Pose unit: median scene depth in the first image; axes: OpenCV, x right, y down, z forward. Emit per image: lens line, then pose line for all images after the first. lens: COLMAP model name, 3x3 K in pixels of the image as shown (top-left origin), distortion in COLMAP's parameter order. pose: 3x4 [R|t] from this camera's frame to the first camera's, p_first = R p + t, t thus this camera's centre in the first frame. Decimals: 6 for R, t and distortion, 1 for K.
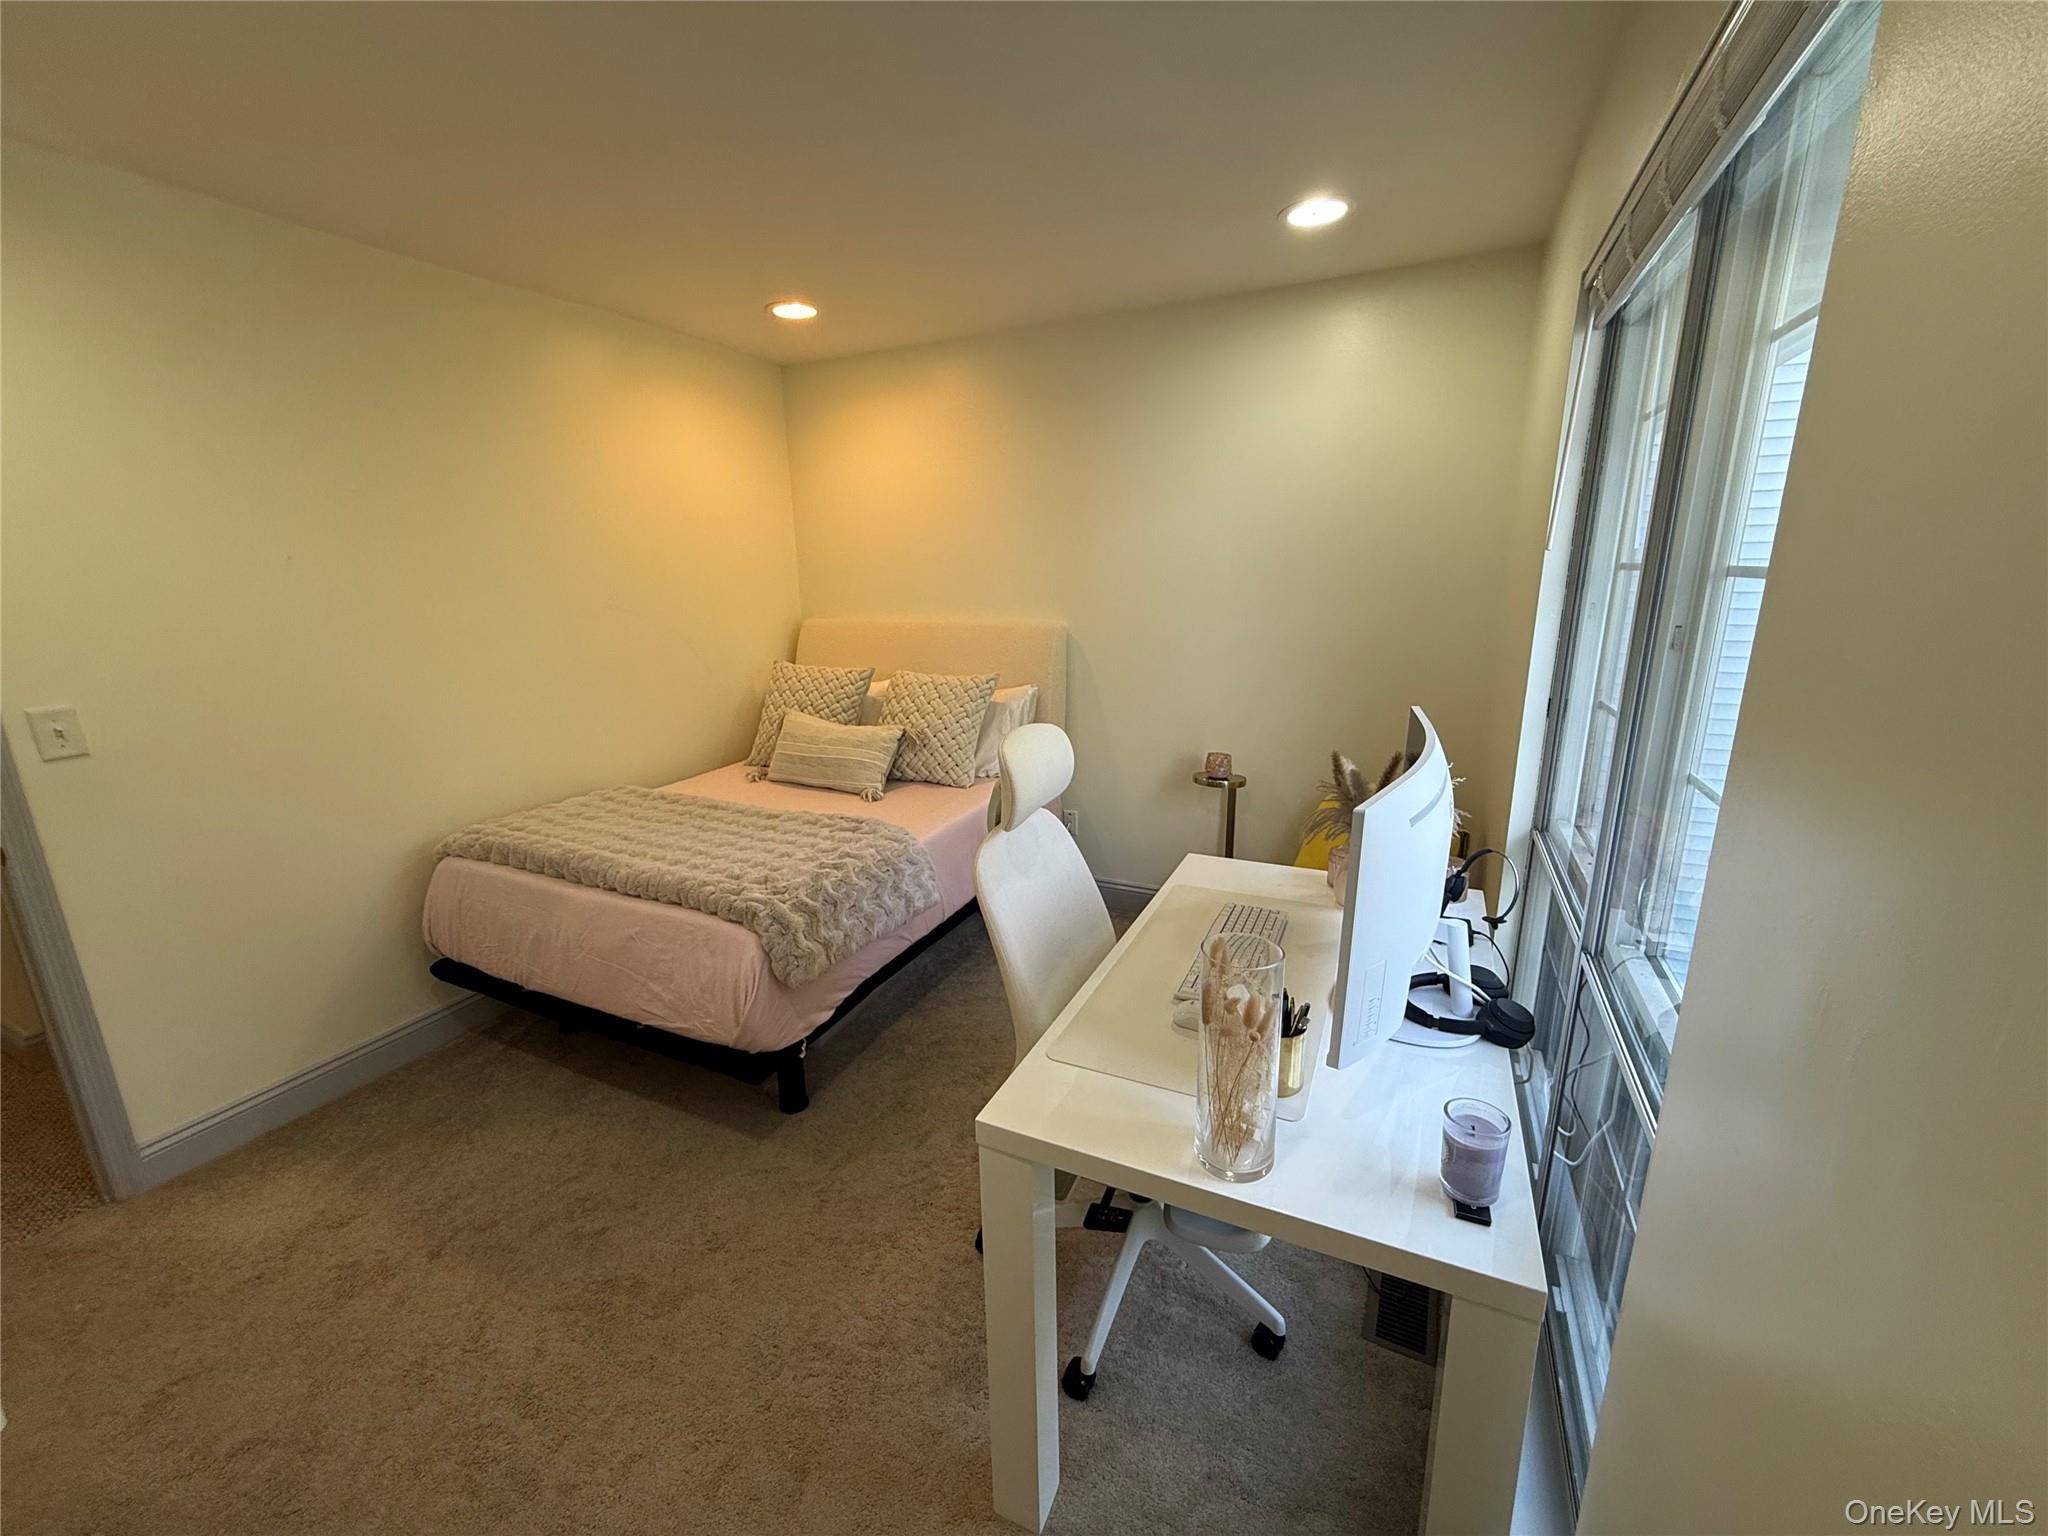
lens RADIAL K [[795.7, 0, 1020.2], [0, 795.7, 759.5], [0, 0, 1]] dist [-0.000202, -0.000049]
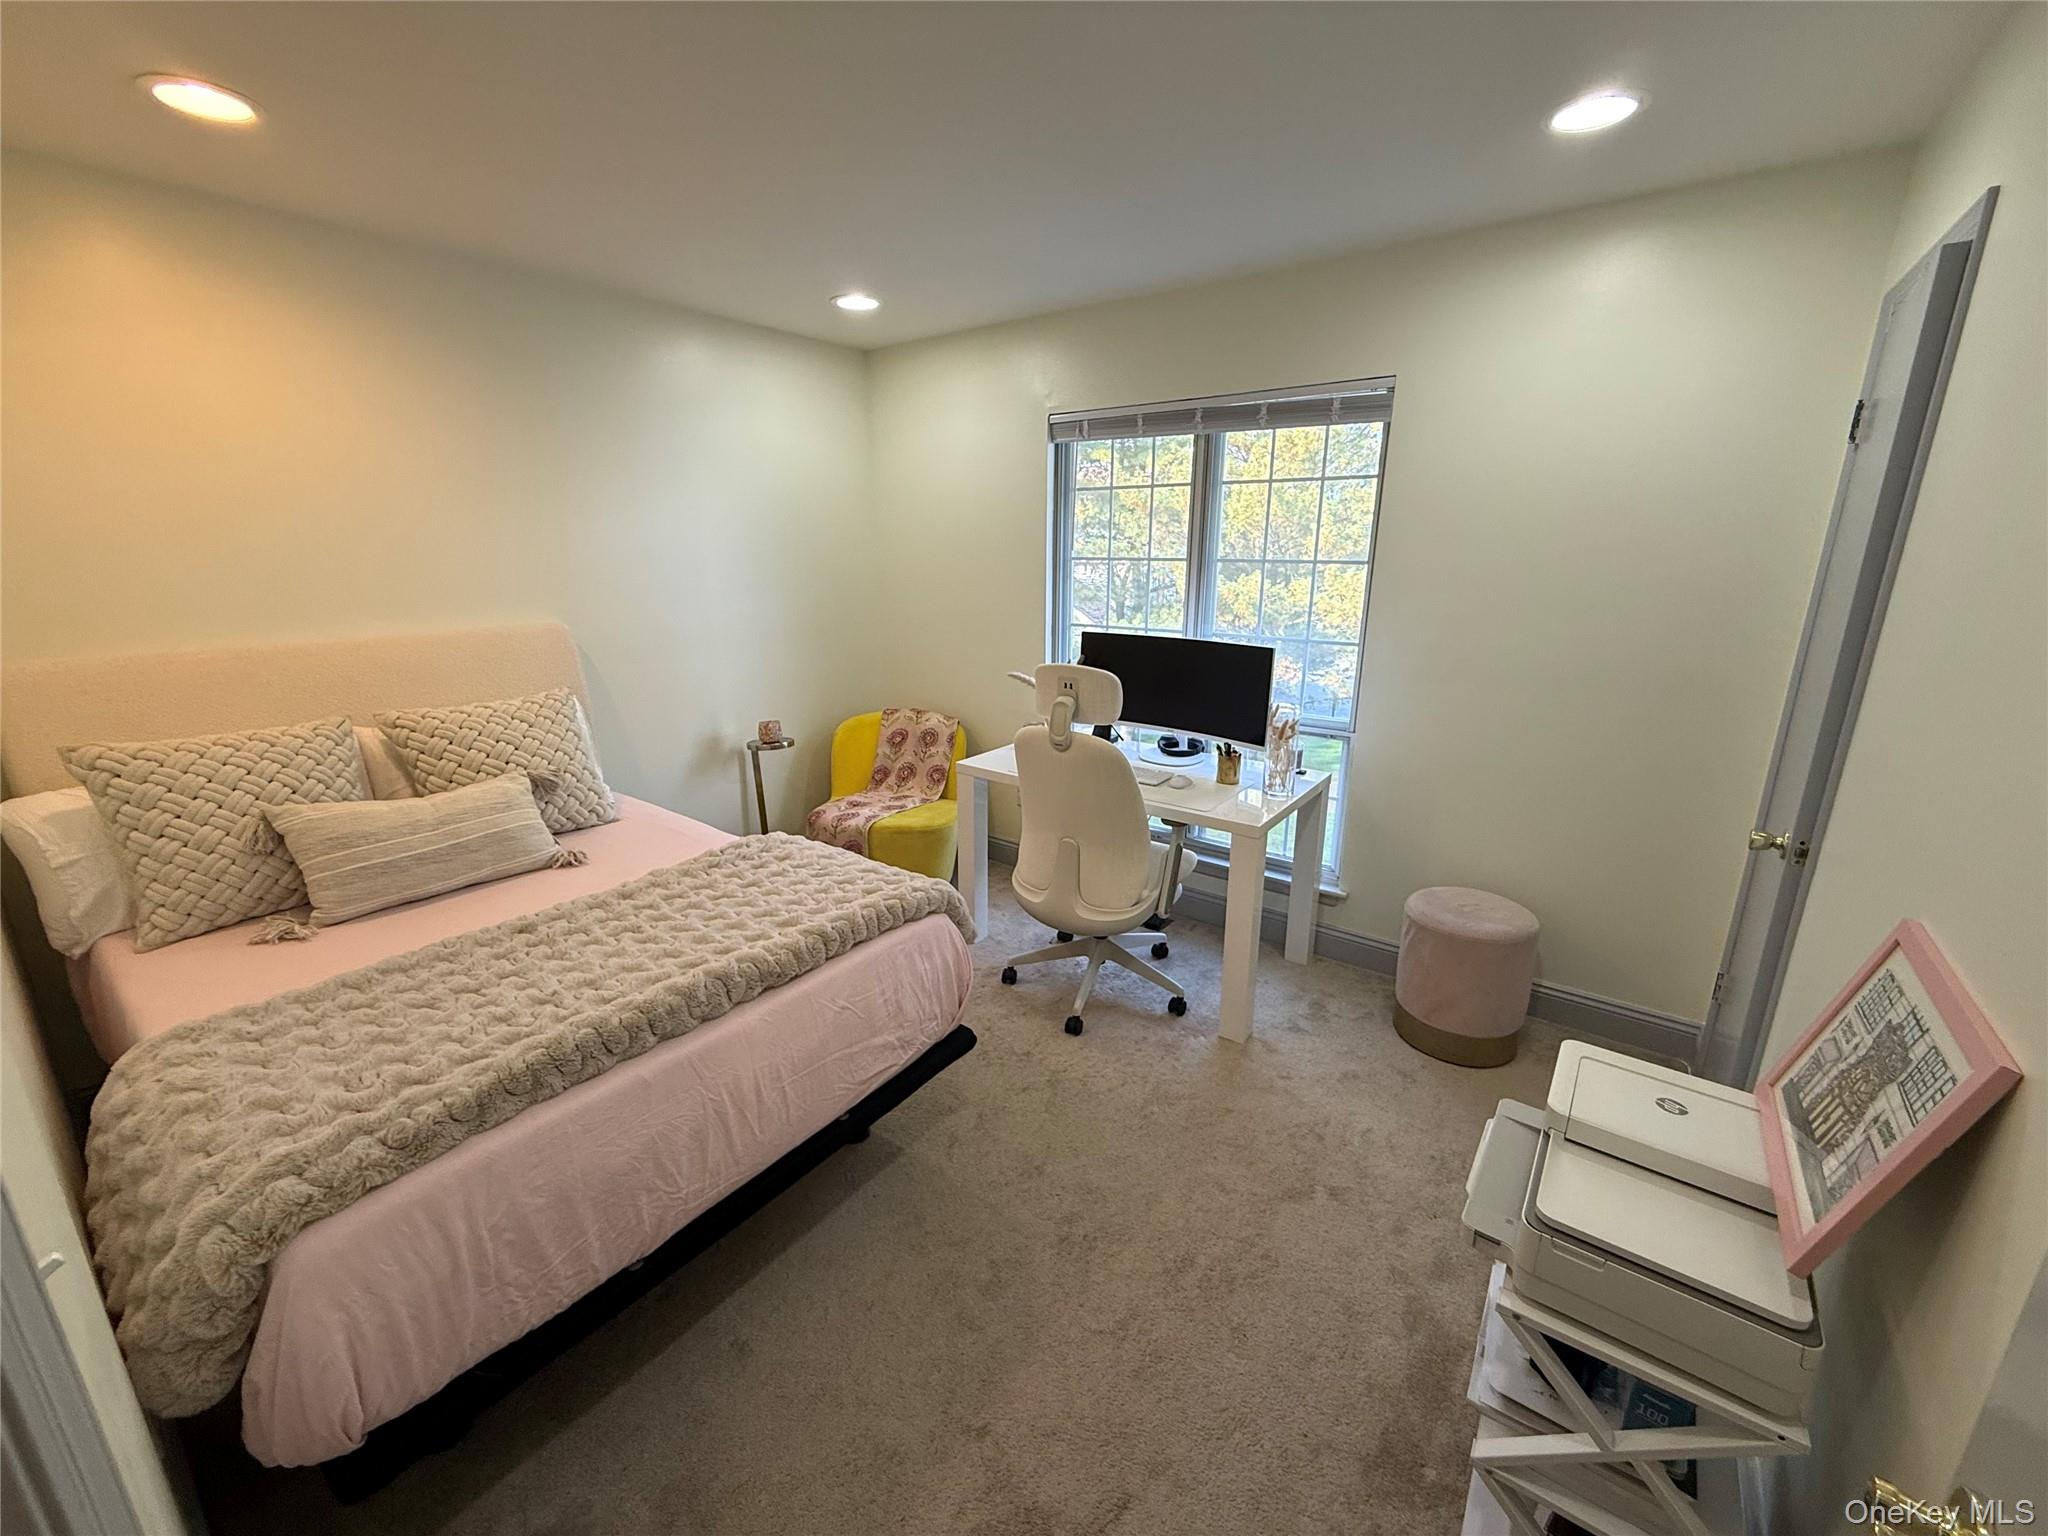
lens RADIAL K [[814.2, 0, 1019.5], [0, 814.2, 766.3], [0, 0, 1]] dist [0.000370, -0.000223]
pose [[0.184501, -0.238514, 0.953452, -0.945939], [0.224265, 0.954730, 0.195436, -0.107899], [-0.956904, 0.177768, 0.229639, 0.468358]]
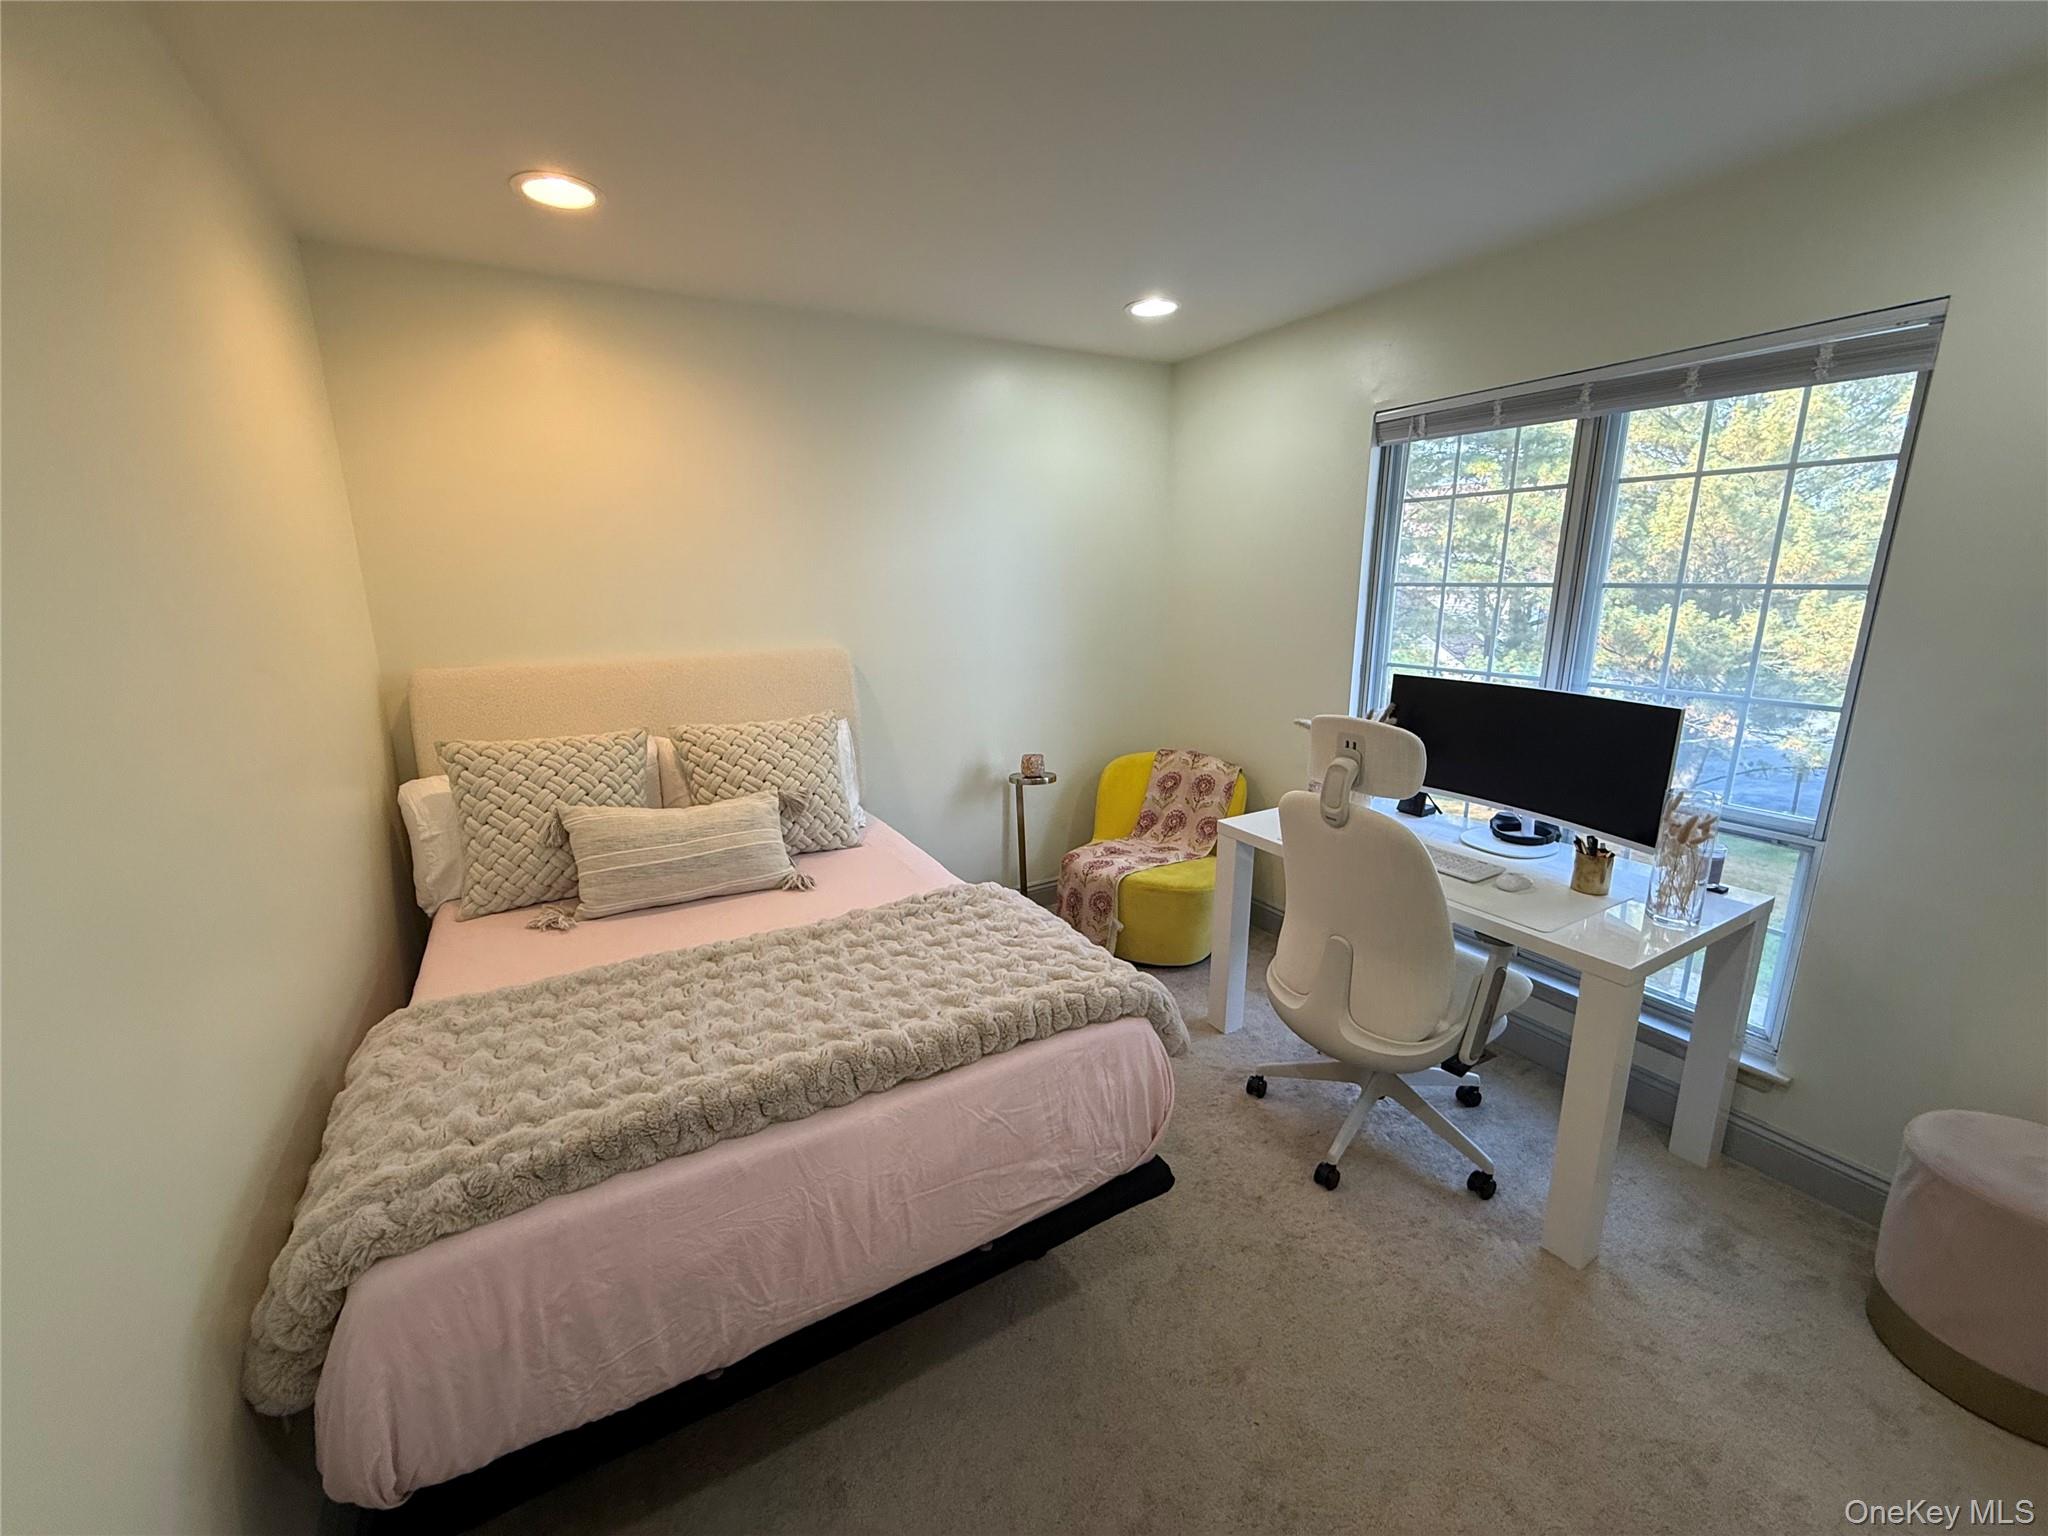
lens RADIAL K [[814.2, 0, 1019.5], [0, 814.2, 766.3], [0, 0, 1]] dist [0.000370, -0.000223]
pose [[0.556687, -0.175034, 0.812073, -0.783529], [0.191627, 0.978244, 0.079488, -0.097297], [-0.808319, 0.111365, 0.578117, 0.432194]]
